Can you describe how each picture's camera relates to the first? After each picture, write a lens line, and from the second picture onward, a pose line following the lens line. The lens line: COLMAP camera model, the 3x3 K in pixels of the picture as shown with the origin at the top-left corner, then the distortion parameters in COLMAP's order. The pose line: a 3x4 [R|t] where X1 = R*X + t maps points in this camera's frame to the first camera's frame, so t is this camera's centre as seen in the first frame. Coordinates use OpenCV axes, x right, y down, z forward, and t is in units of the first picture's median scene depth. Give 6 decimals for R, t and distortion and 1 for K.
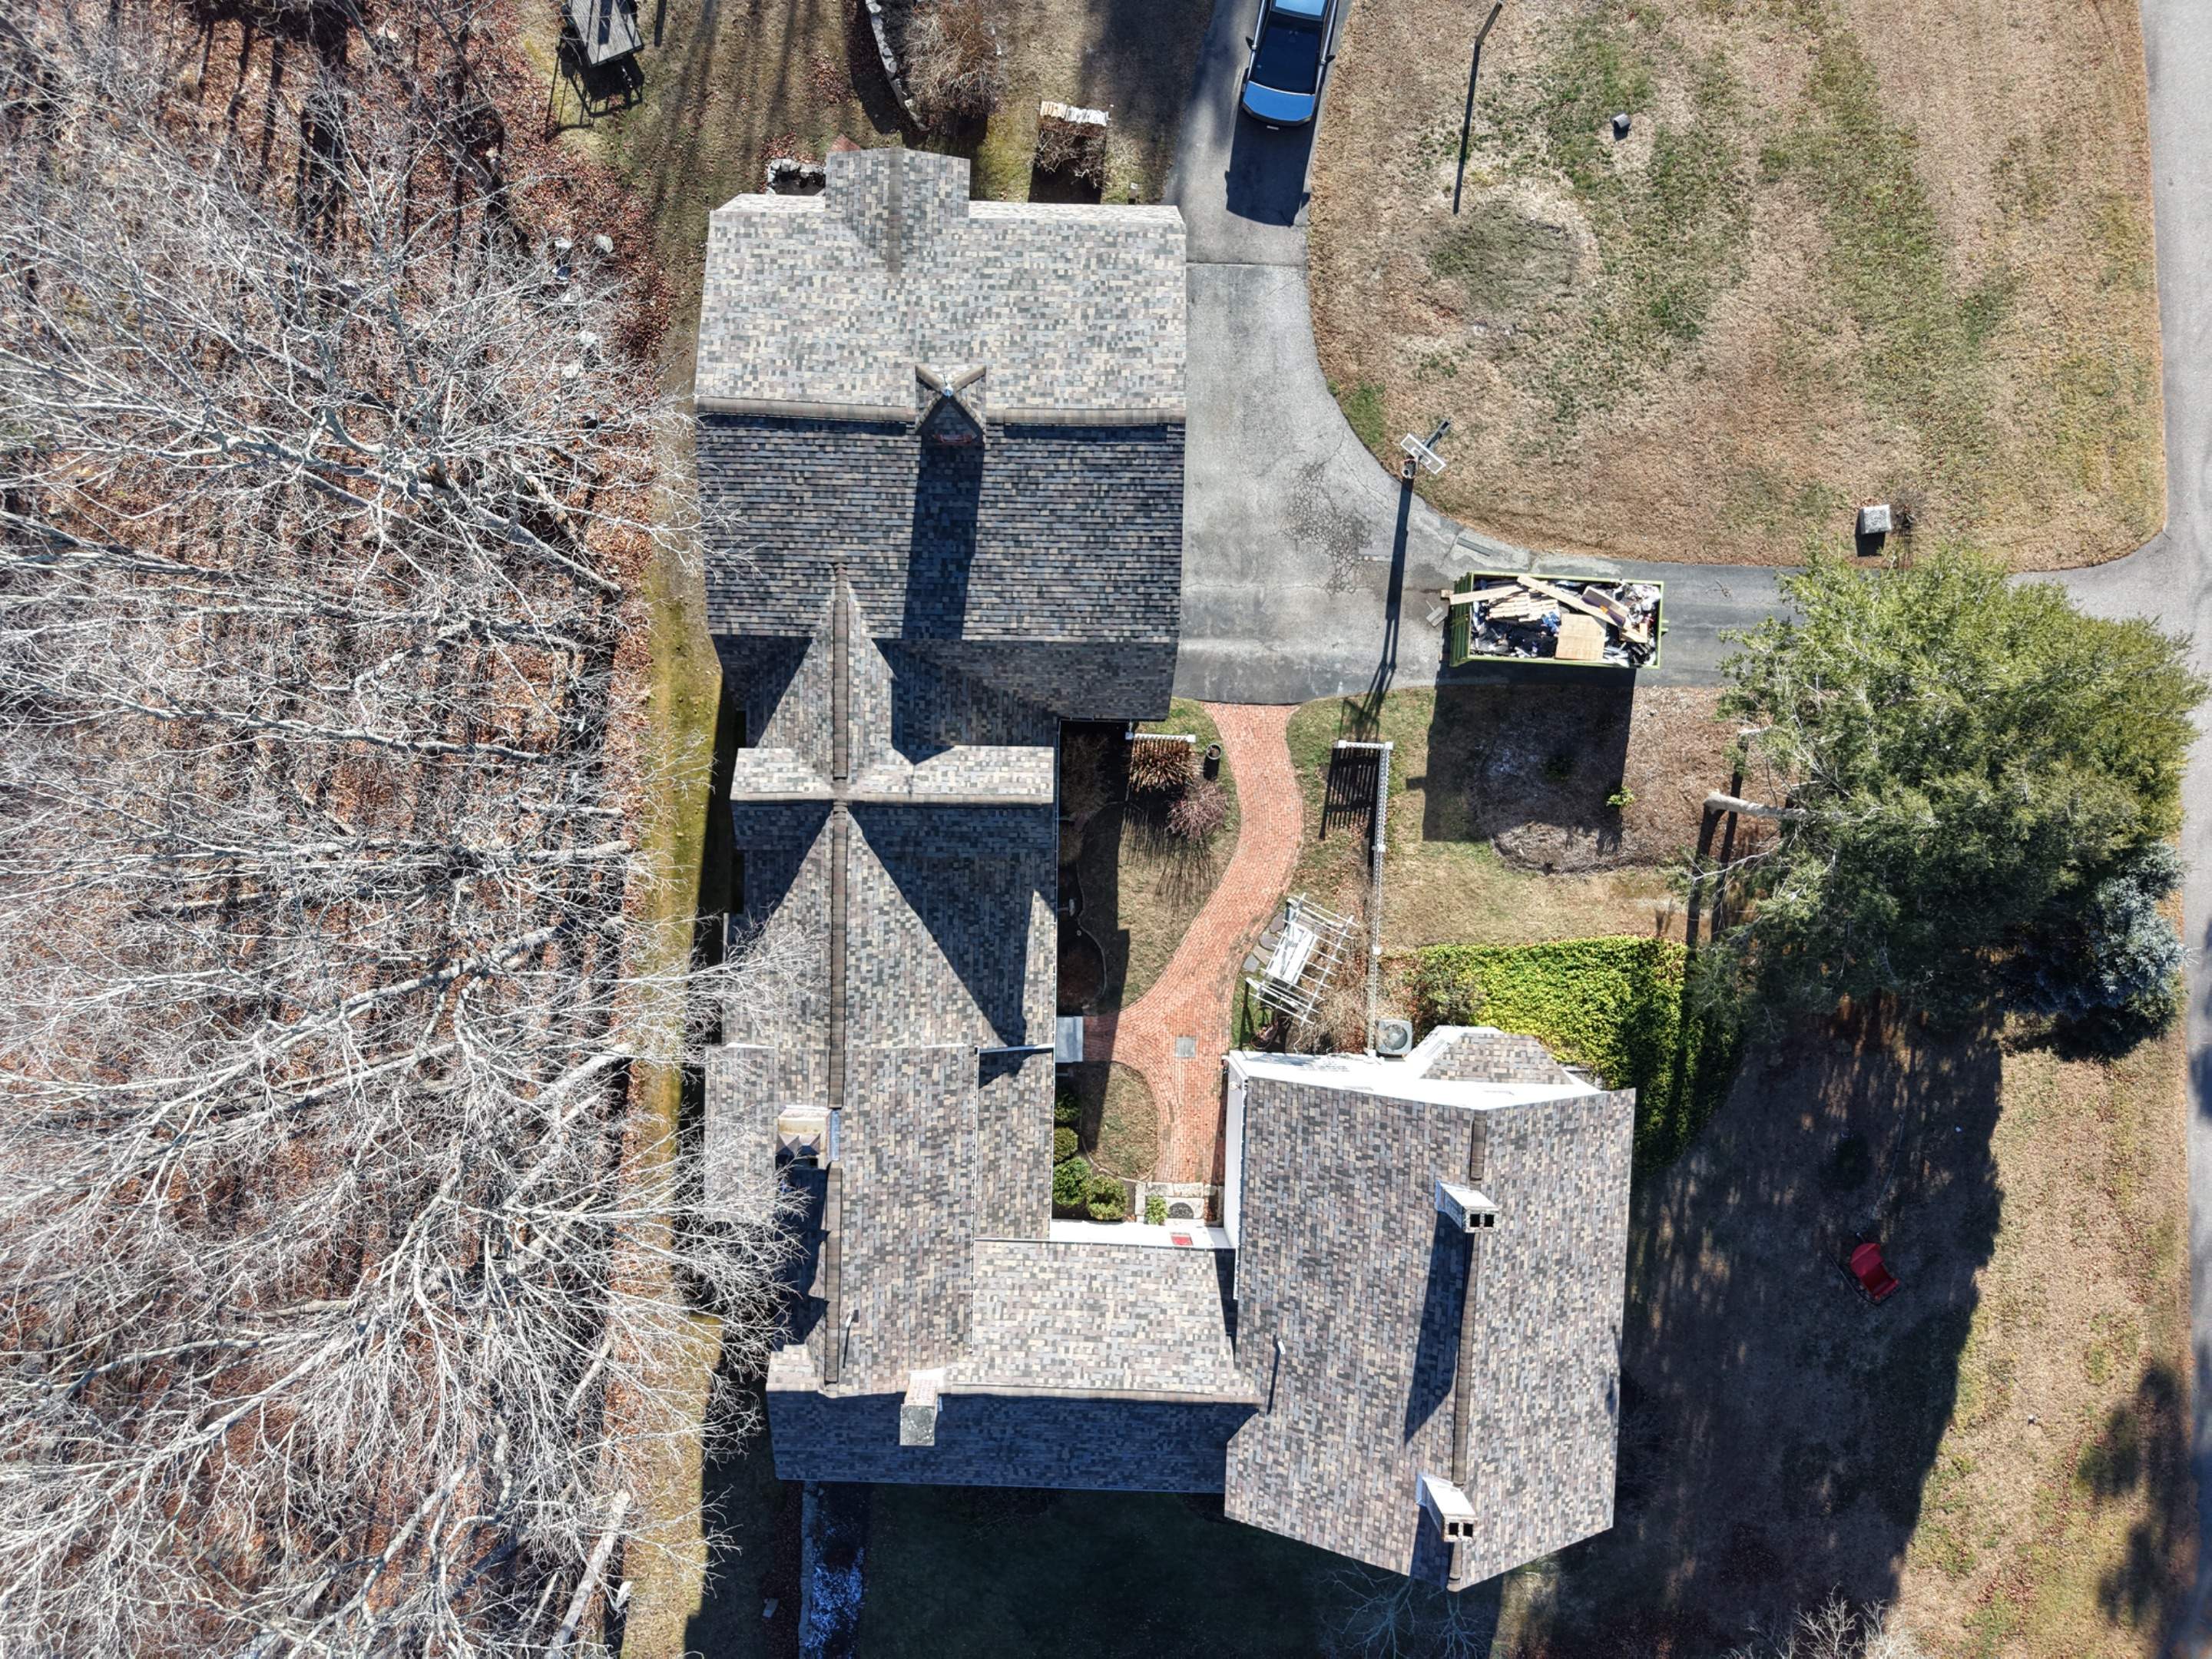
lens RADIAL K [[1481.5, 0, 1105.0], [0, 1481.5, 820.6], [0, 0, 1]] dist [0.015867, -0.013927]
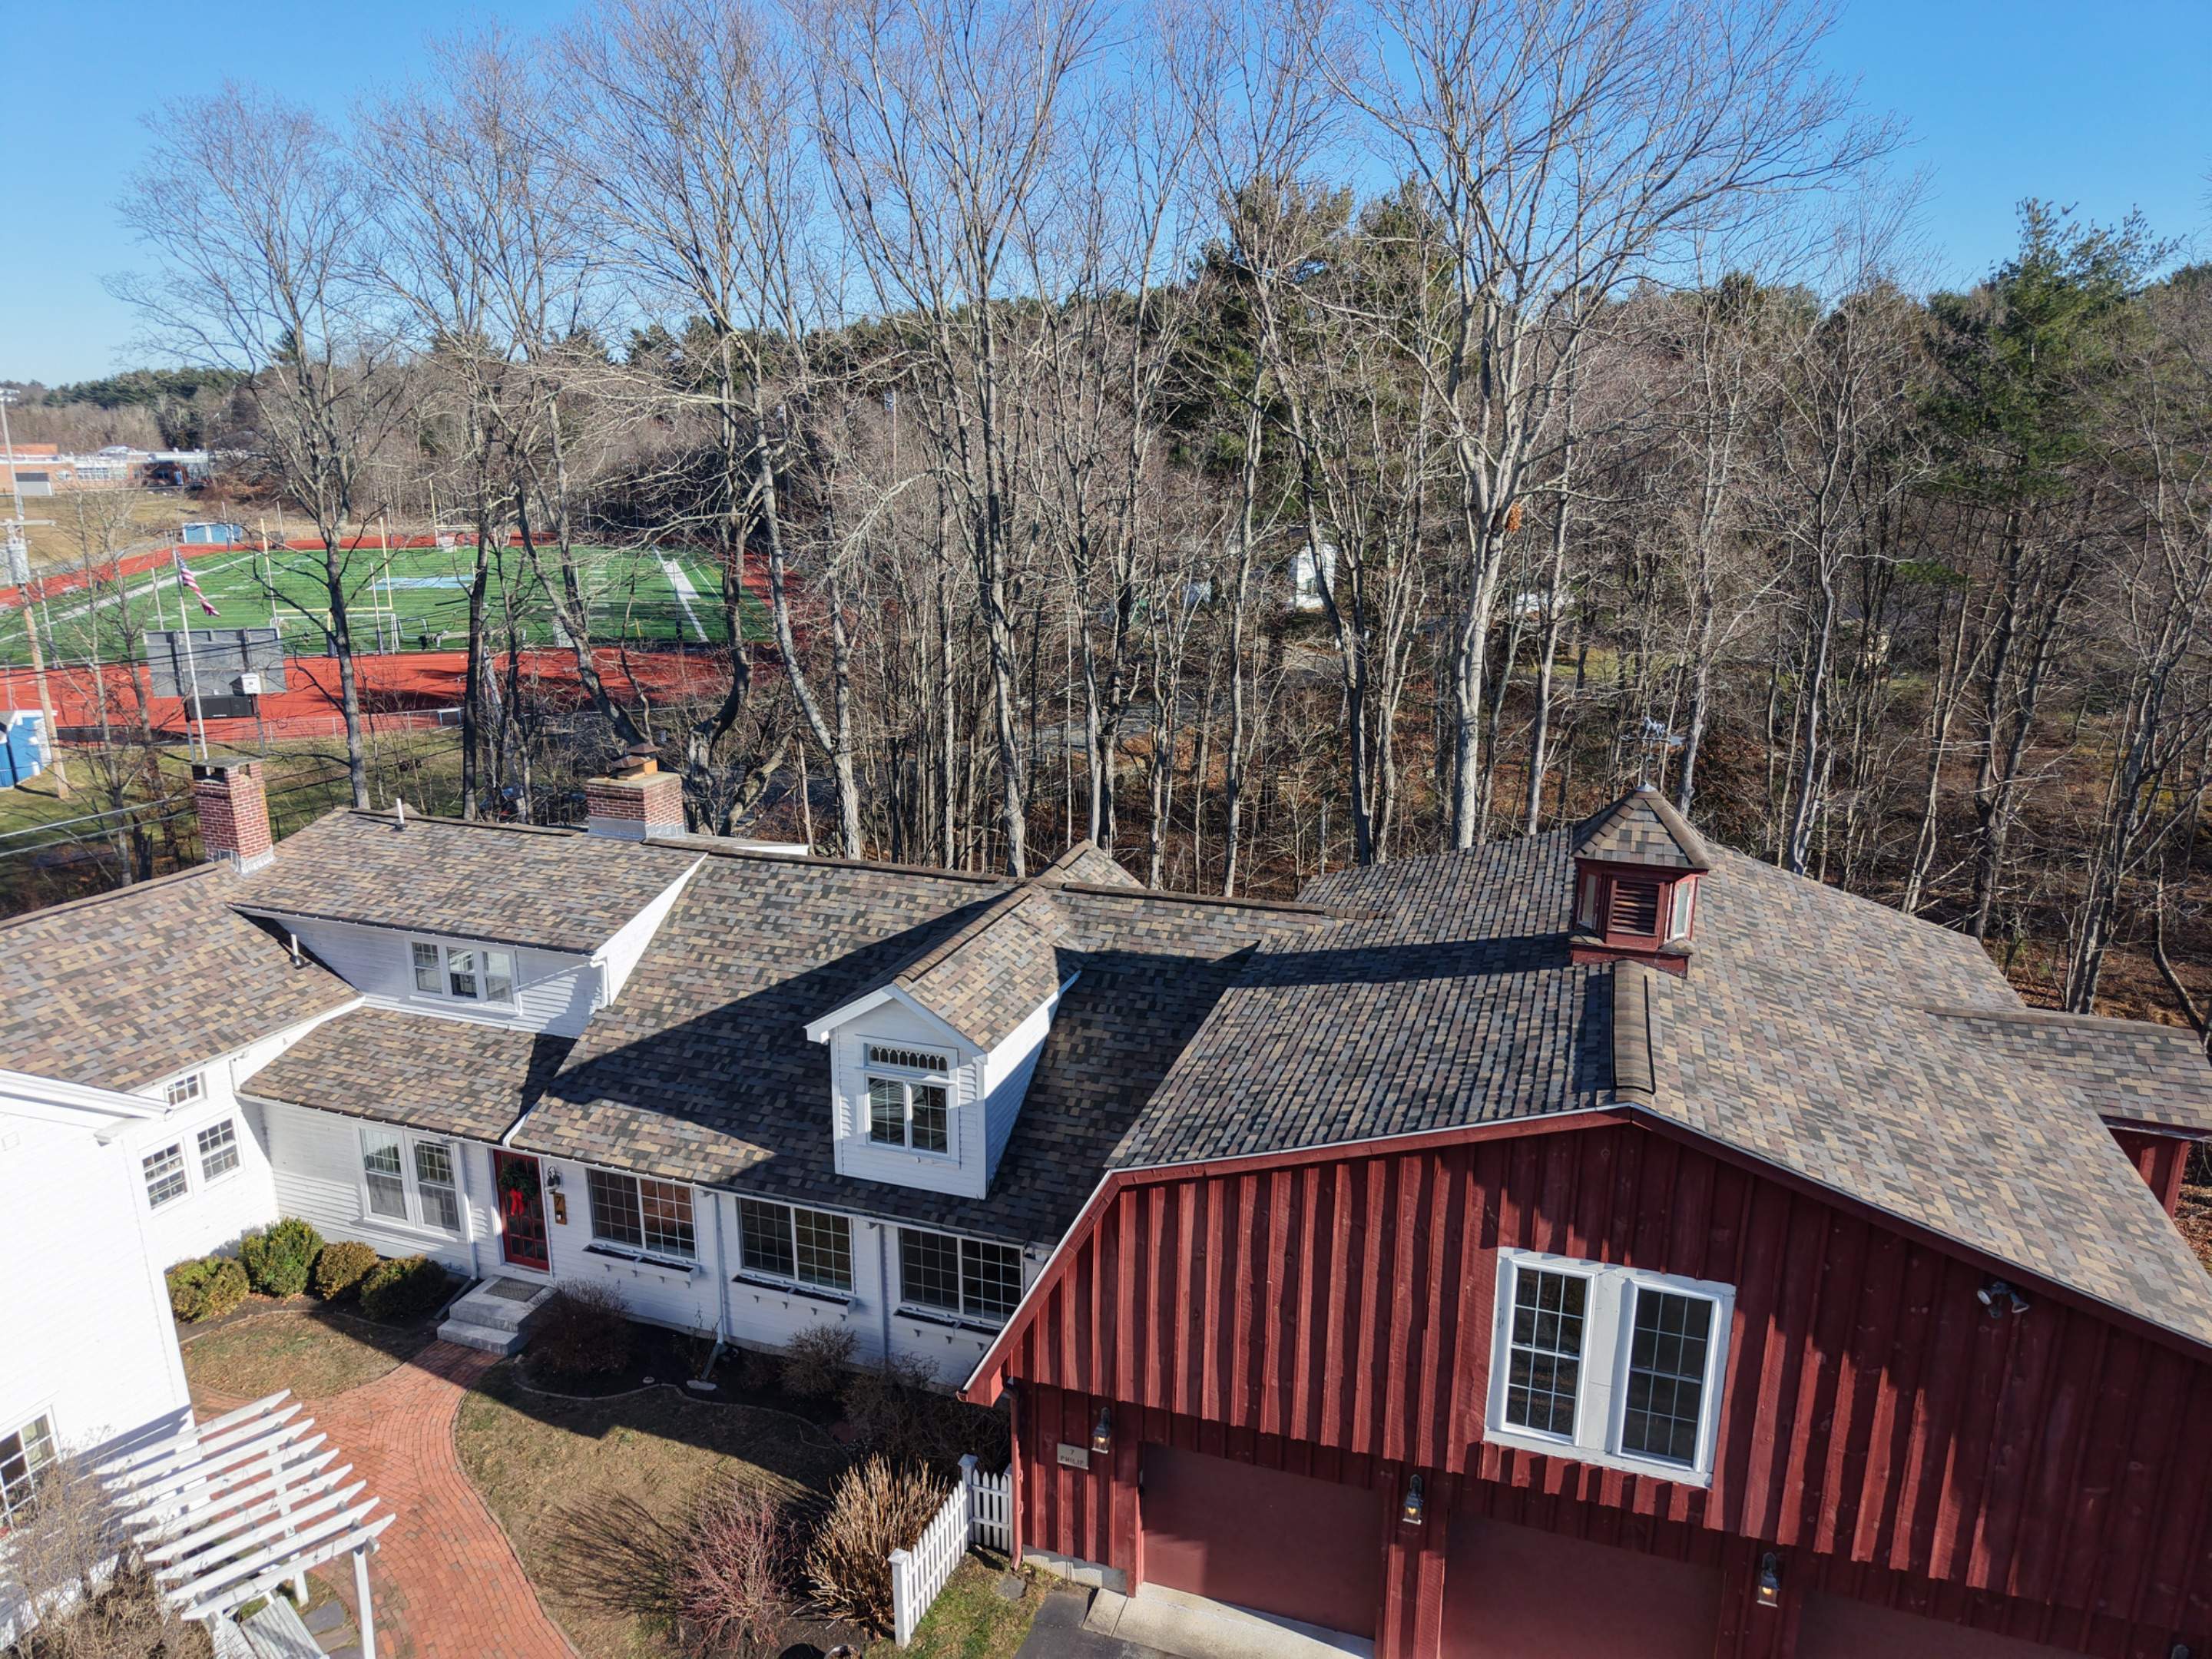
lens RADIAL K [[1481.5, 0, 1101.9], [0, 1481.5, 832.0], [0, 0, 1]] dist [0.015867, -0.013927]
pose [[-0.312686, 0.206850, -0.927060, 0.376687], [-0.949631, -0.089364, 0.300359, -0.212374], [-0.020716, 0.974283, 0.224374, 0.718752]]
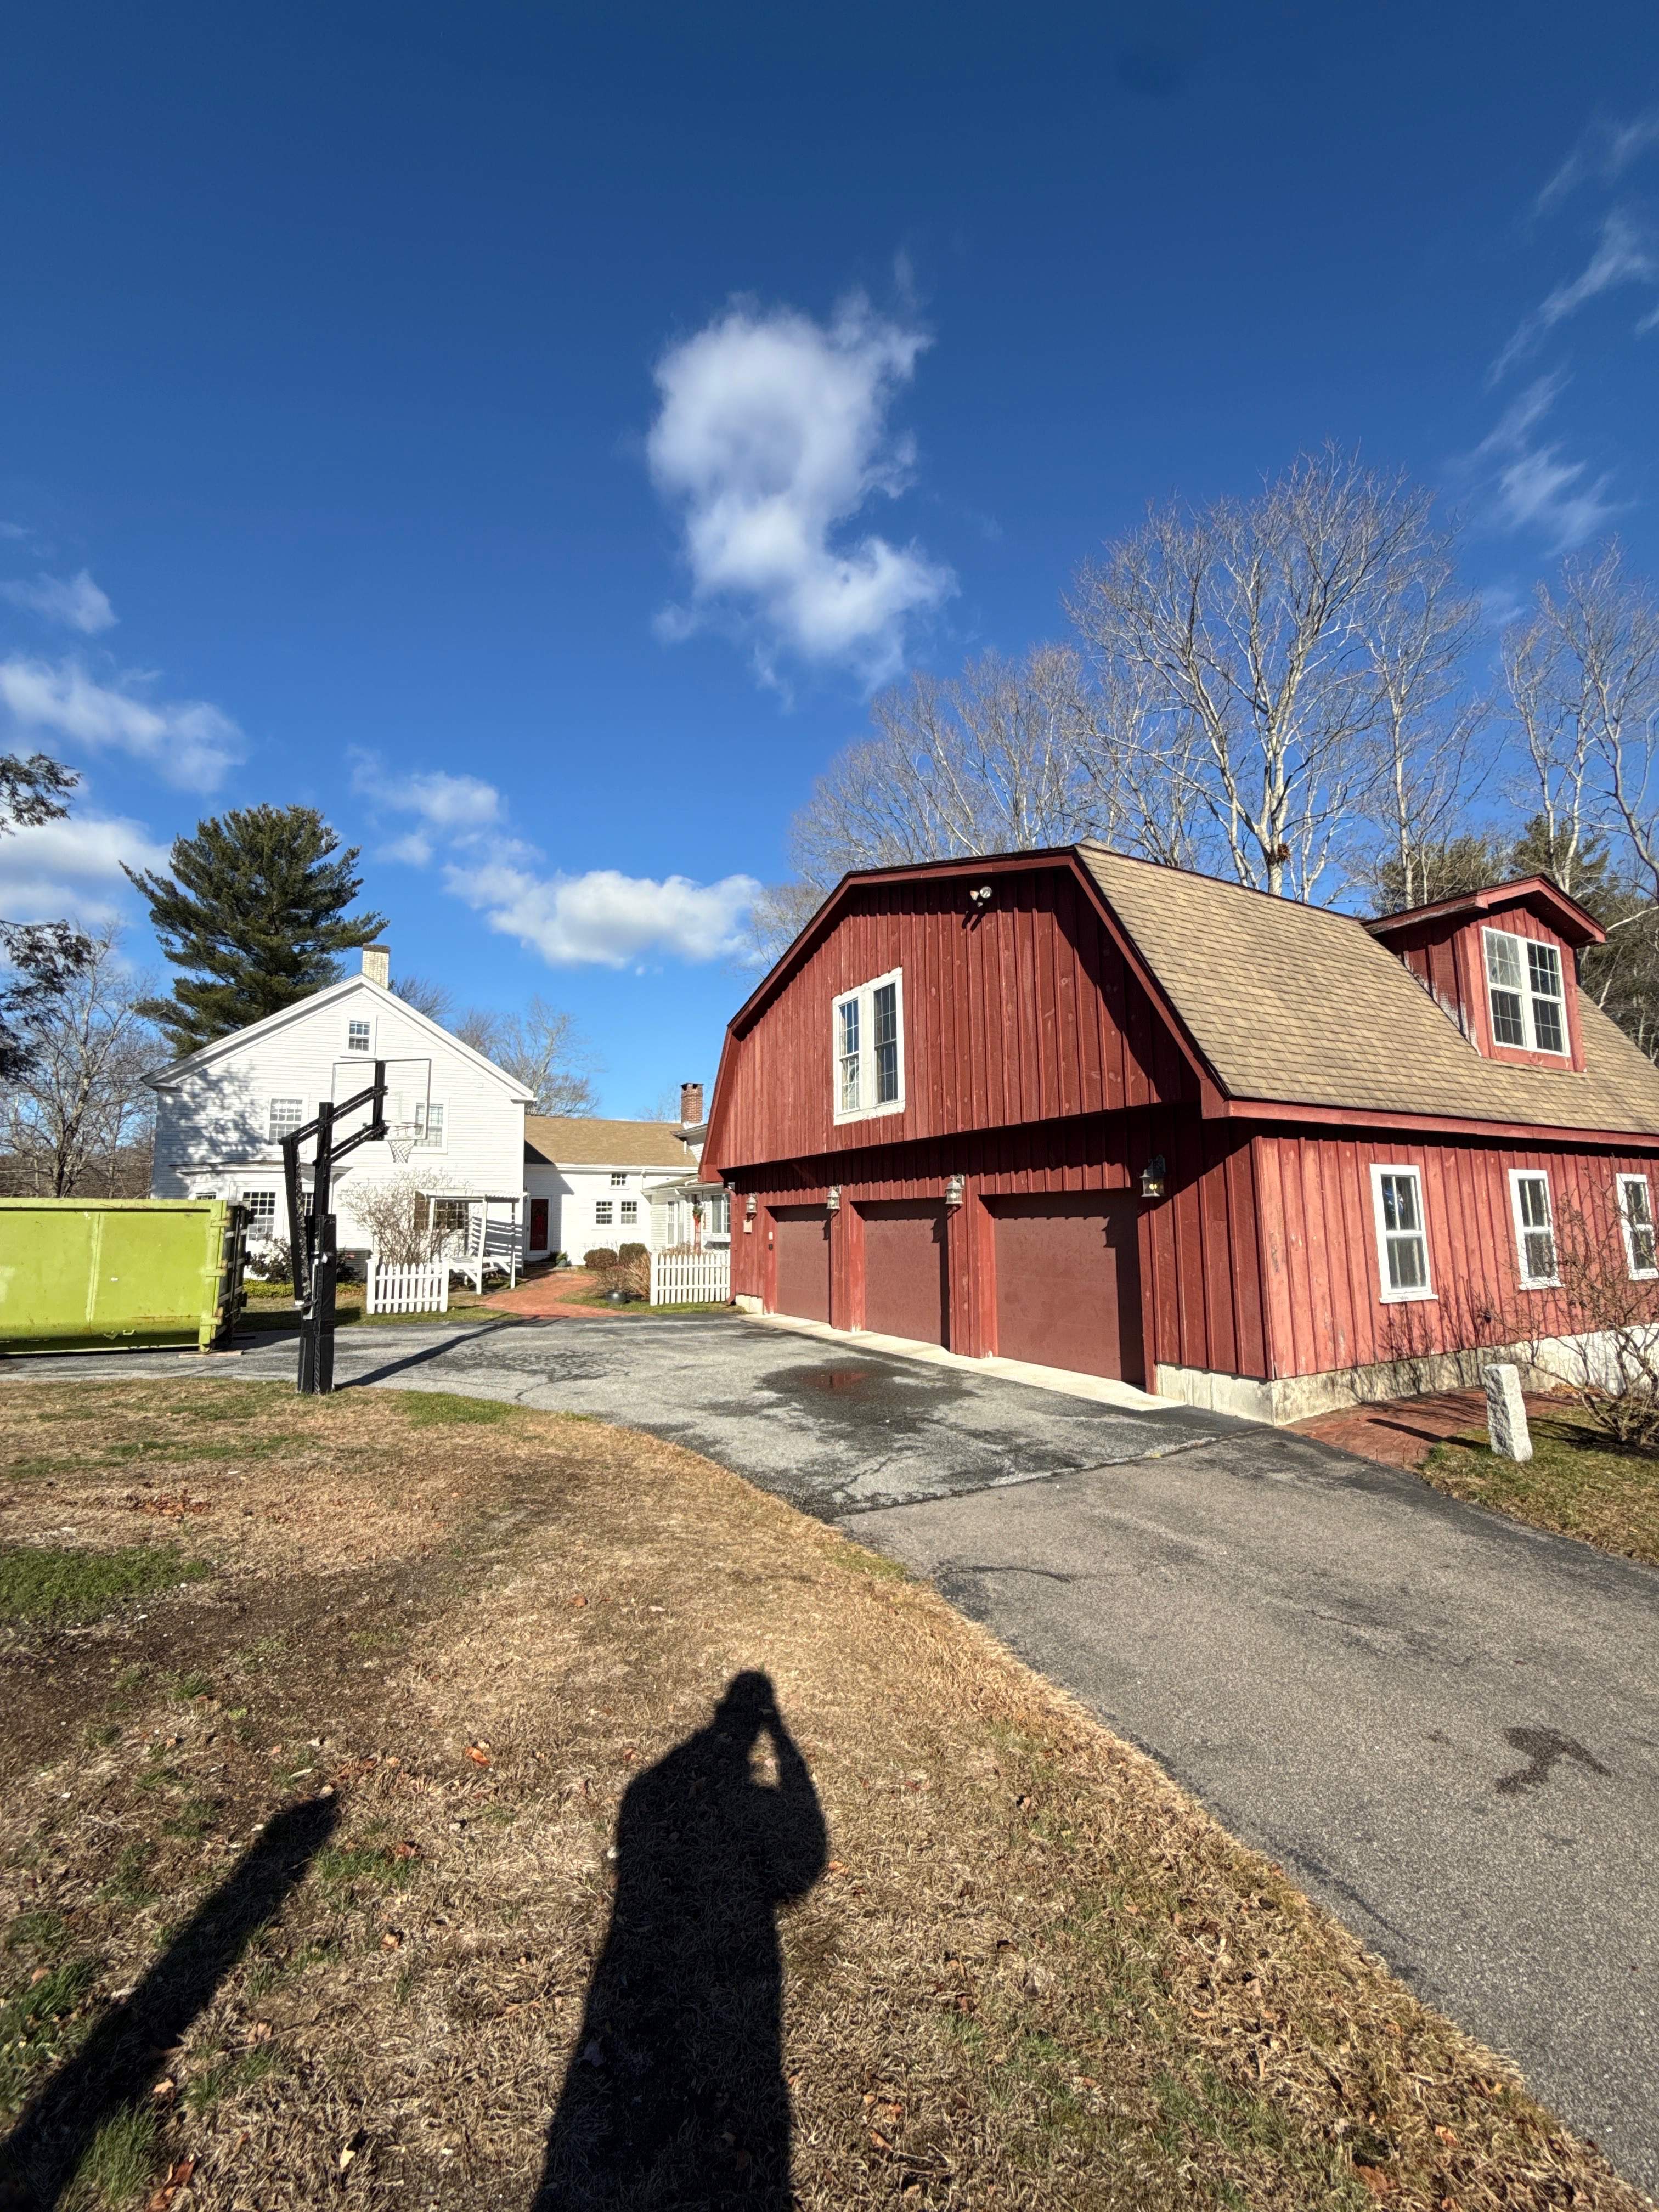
lens RADIAL K [[886.5, 0, 835.0], [0, 886.5, 1099.1], [0, 0, 1]] dist [-0.016115, -0.000025]
pose [[-0.865524, -0.094440, -0.491884, 0.216916], [-0.500438, 0.122363, 0.857082, -0.518998], [-0.020754, 0.987982, -0.153170, 0.992138]]
